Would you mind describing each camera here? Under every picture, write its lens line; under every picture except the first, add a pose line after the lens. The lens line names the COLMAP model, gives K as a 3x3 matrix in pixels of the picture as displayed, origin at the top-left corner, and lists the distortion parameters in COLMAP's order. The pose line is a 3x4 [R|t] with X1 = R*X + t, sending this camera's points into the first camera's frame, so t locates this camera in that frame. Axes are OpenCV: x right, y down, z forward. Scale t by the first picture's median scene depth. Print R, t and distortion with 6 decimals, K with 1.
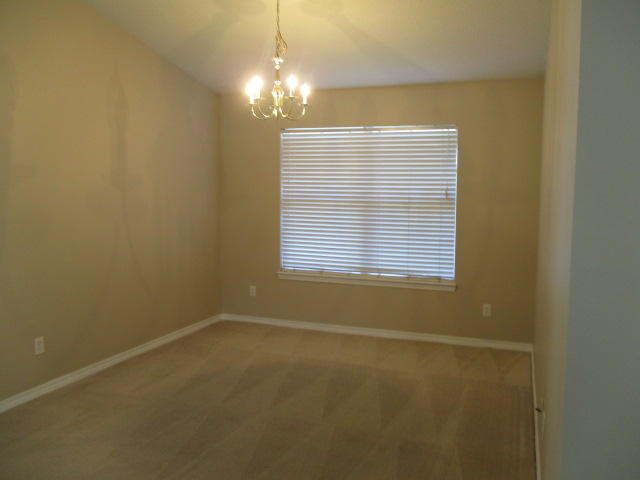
lens RADIAL K [[533.4, 0, 331.1], [0, 533.4, 235.0], [0, 0, 1]] dist [-0.028379, 0.008457]
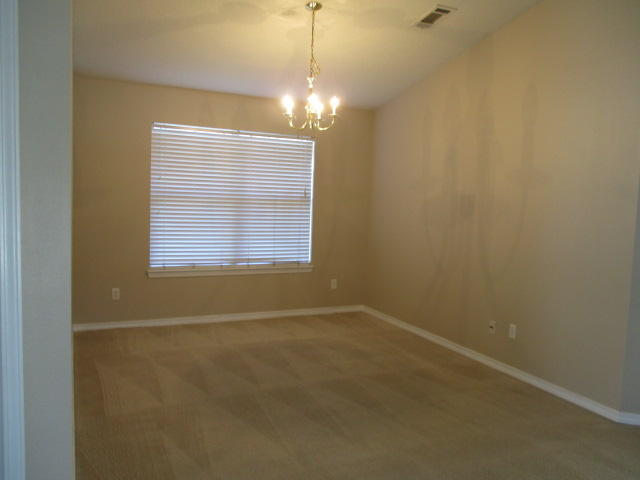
lens RADIAL K [[533.4, 0, 331.1], [0, 533.4, 235.0], [0, 0, 1]] dist [-0.028379, 0.008457]
pose [[0.696300, -0.040818, 0.716589, -0.589941], [0.030473, 0.999163, 0.027303, -0.011842], [-0.717104, 0.002826, 0.696961, 0.096405]]
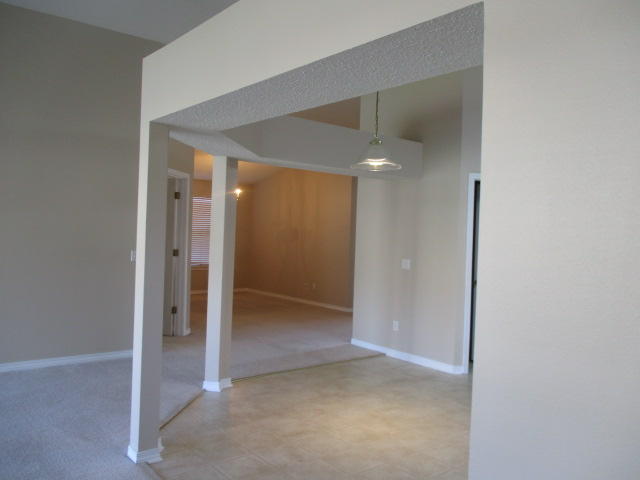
lens RADIAL K [[533.4, 0, 331.1], [0, 533.4, 235.0], [0, 0, 1]] dist [-0.028379, 0.008457]
pose [[0.506898, 0.002236, 0.862003, -1.459421], [0.042224, 0.998732, -0.027420, 0.037274], [-0.860971, 0.050297, 0.506161, -0.581263]]
